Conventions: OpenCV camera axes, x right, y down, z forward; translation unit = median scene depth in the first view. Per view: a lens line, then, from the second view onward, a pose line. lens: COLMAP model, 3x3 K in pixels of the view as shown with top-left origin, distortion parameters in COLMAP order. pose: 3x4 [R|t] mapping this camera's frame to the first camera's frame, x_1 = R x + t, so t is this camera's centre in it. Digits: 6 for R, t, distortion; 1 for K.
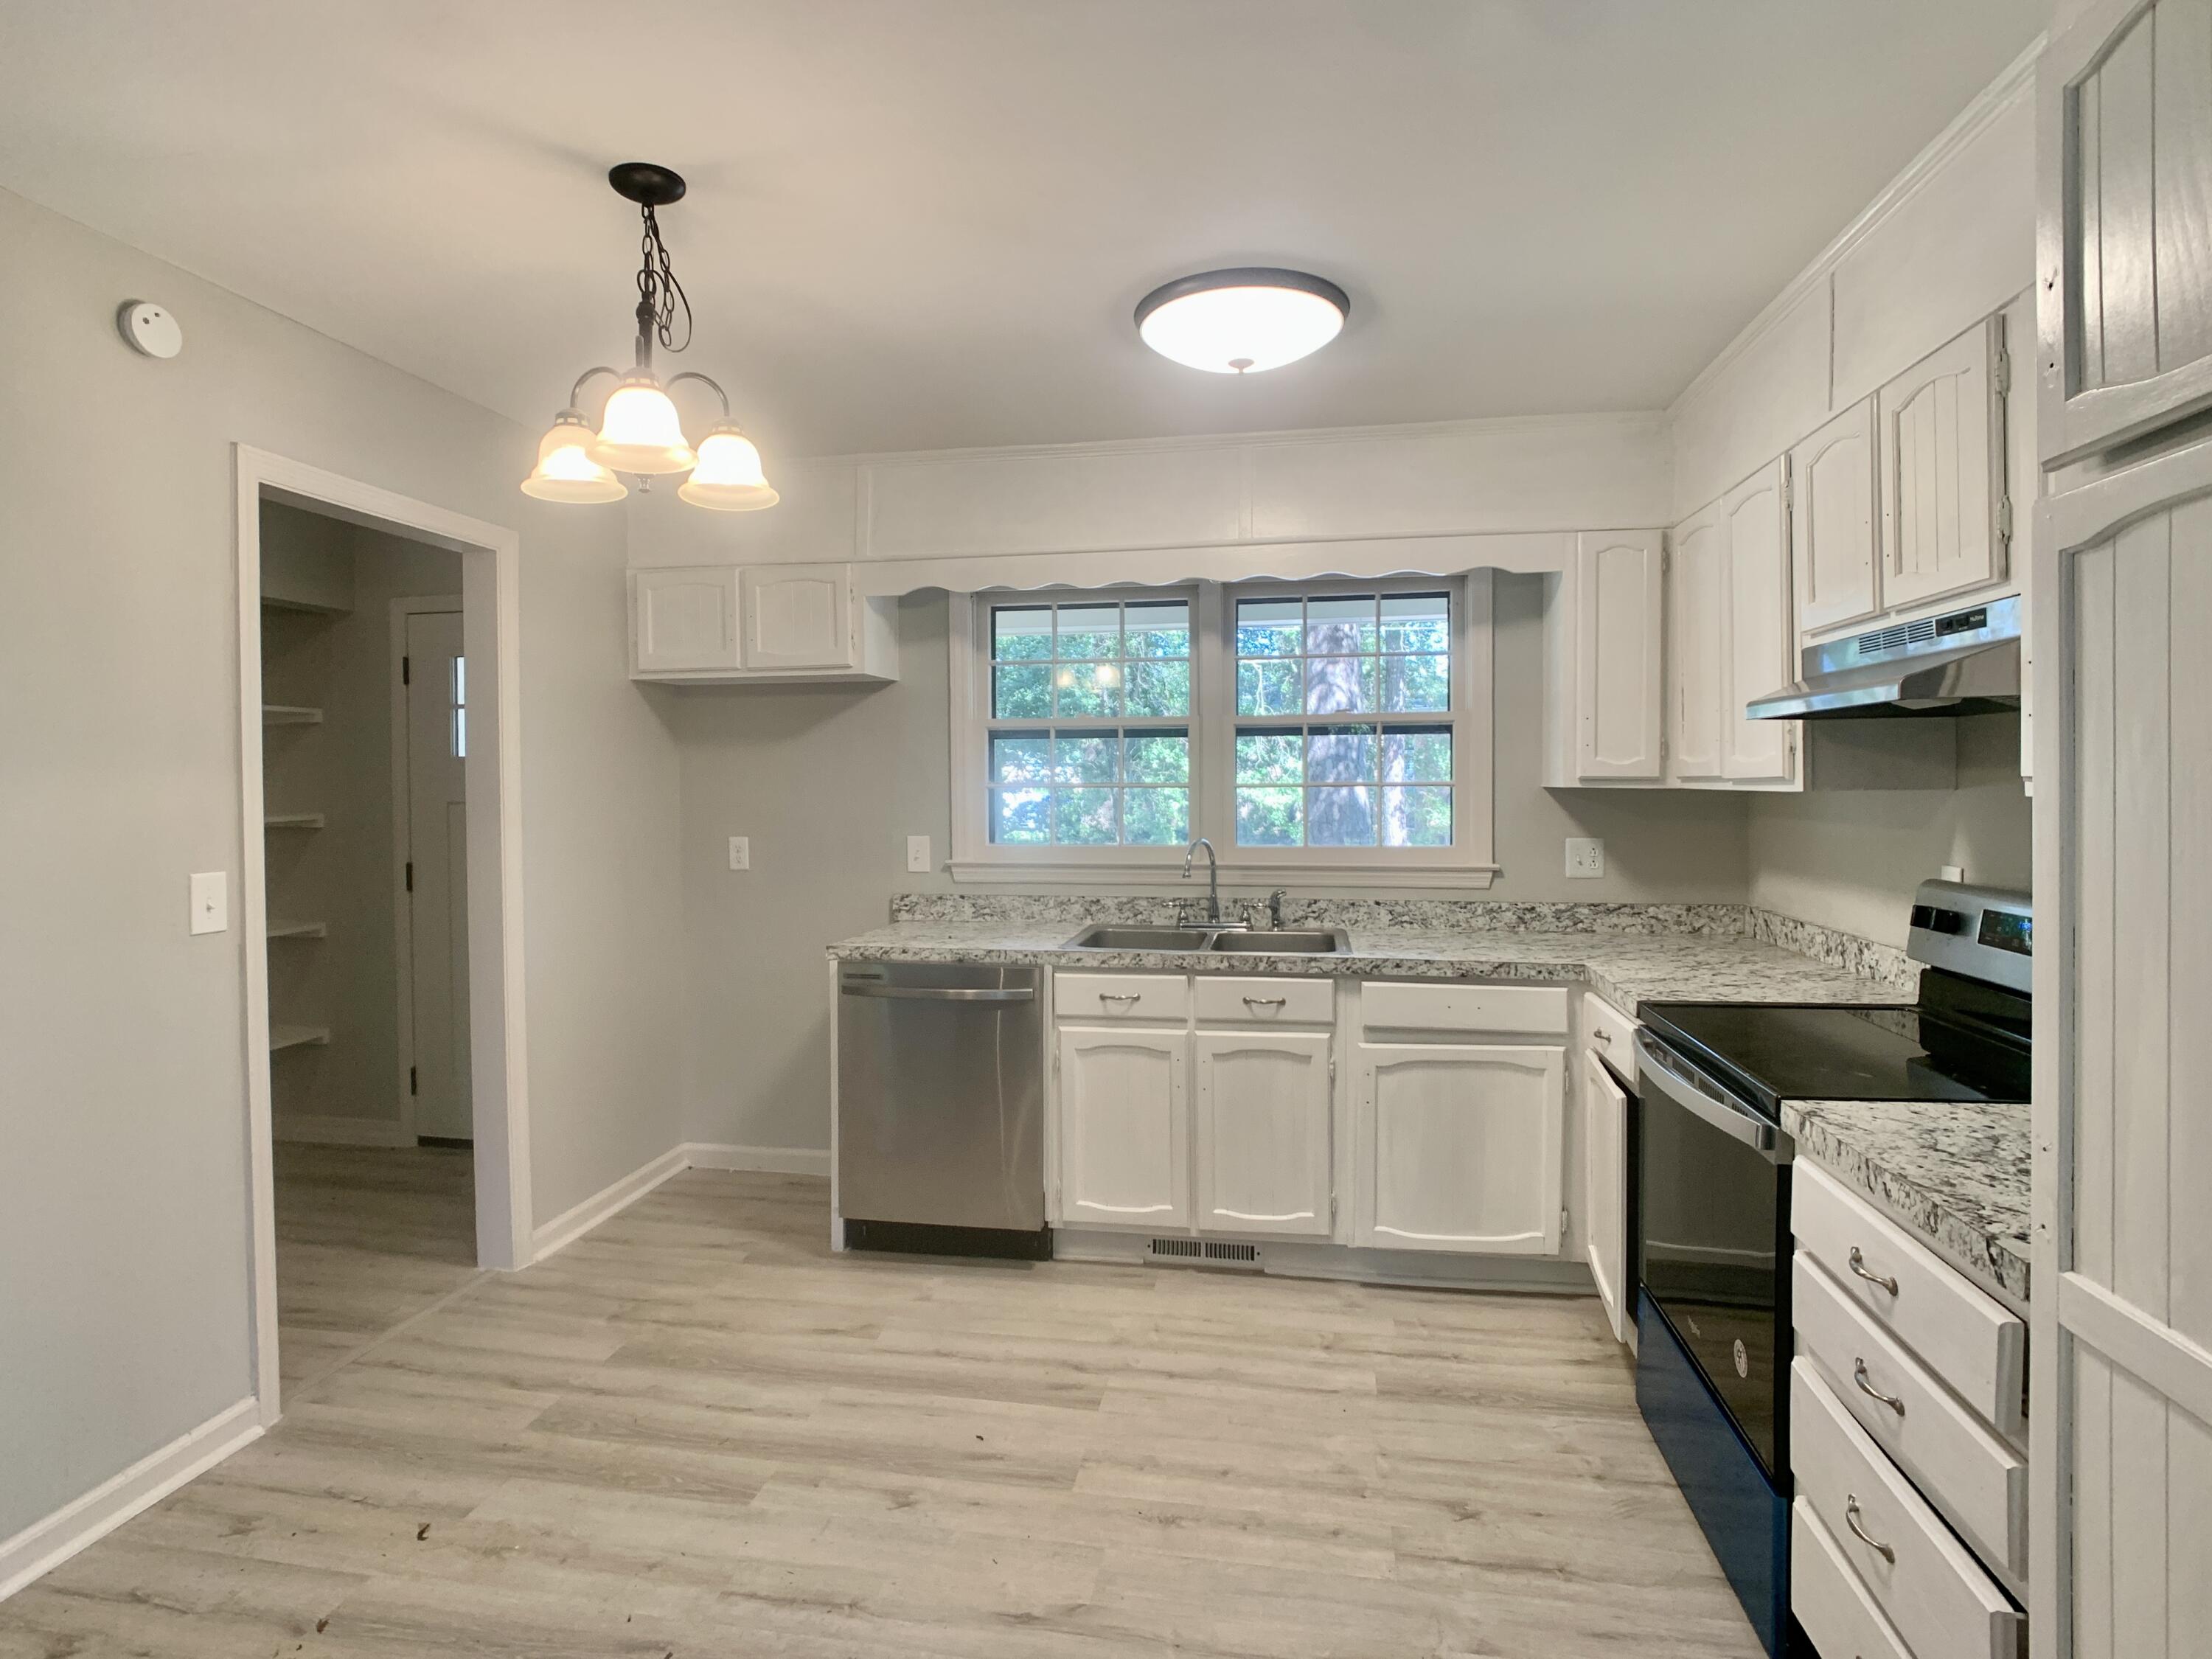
lens RADIAL K [[1149.1, 0, 1109.5], [0, 1149.1, 819.5], [0, 0, 1]] dist [-0.033358, 0.015291]
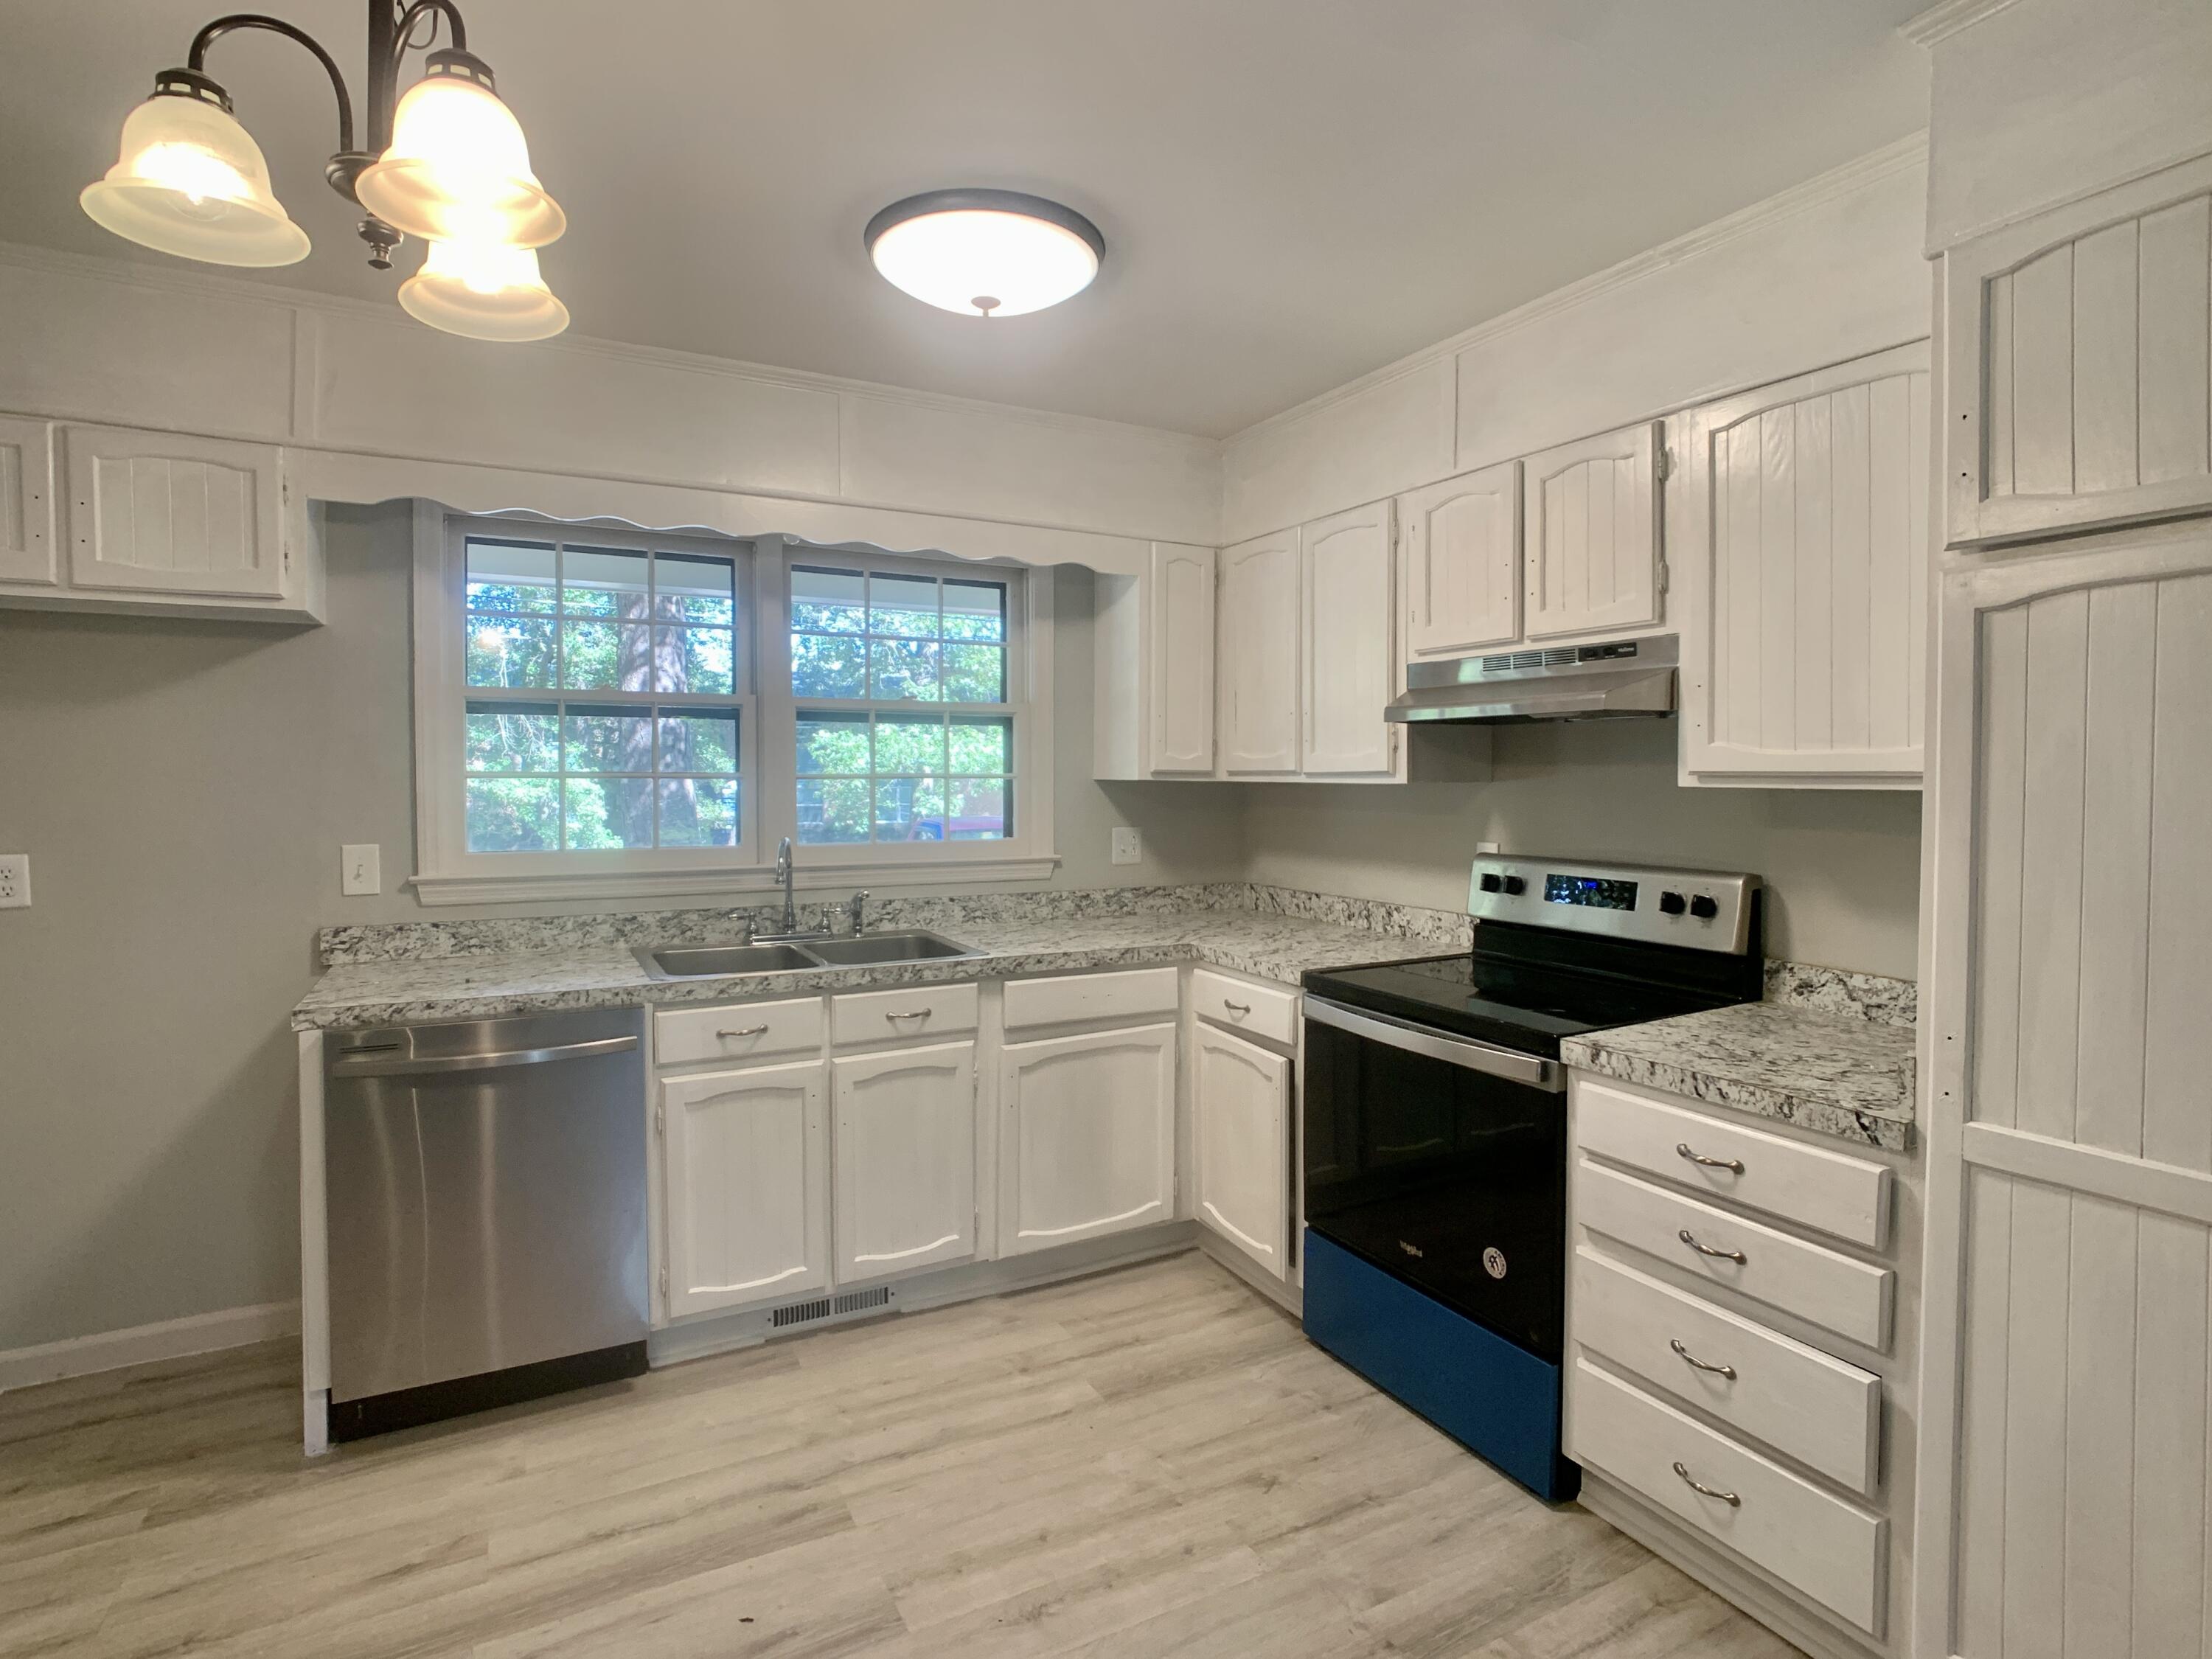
lens RADIAL K [[1149.1, 0, 1109.5], [0, 1149.1, 819.5], [0, 0, 1]] dist [-0.033358, 0.015291]
pose [[0.788003, -0.018299, 0.615400, -0.296250], [0.014872, 0.999832, 0.010688, -0.002905], [-0.615492, 0.000730, 0.788143, 0.189820]]
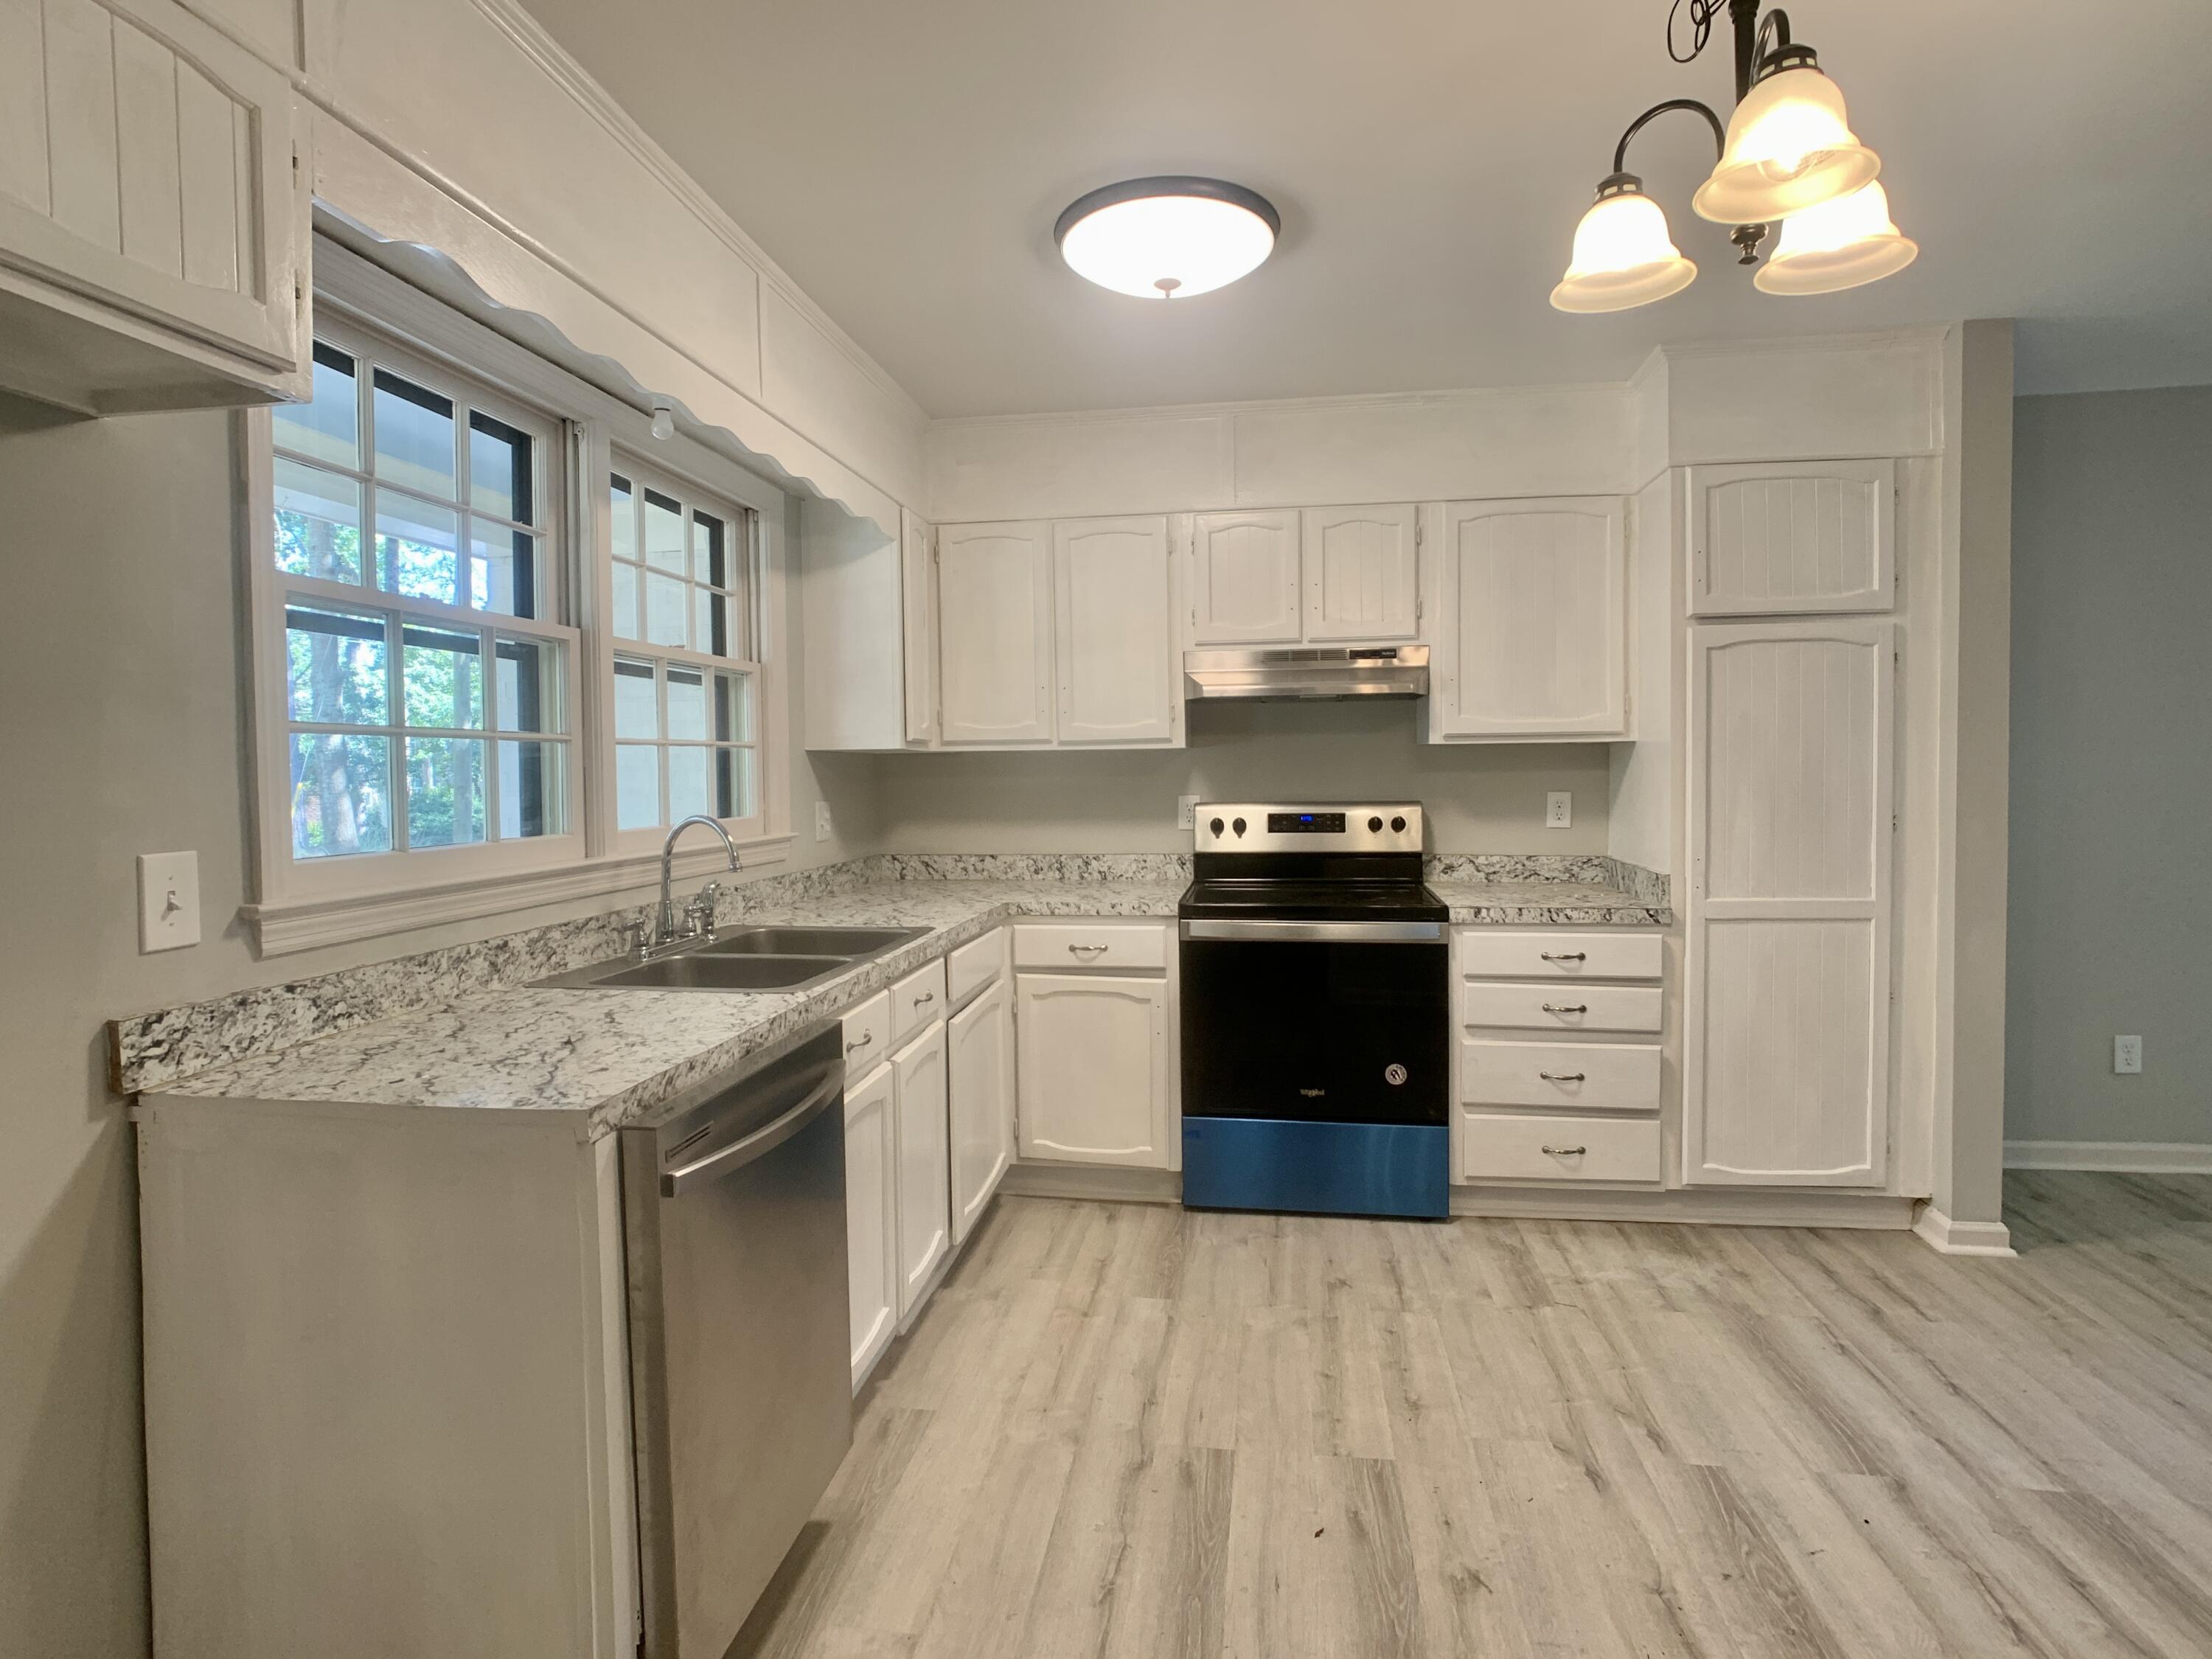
lens RADIAL K [[1139.9, 0, 1117.9], [0, 1139.9, 813.5], [0, 0, 1]] dist [-0.000336, -0.000032]
pose [[-0.022749, -0.035149, 0.999123, -0.691380], [0.046118, 0.998281, 0.036169, 0.002727], [-0.998677, 0.046901, -0.021089, 0.880389]]
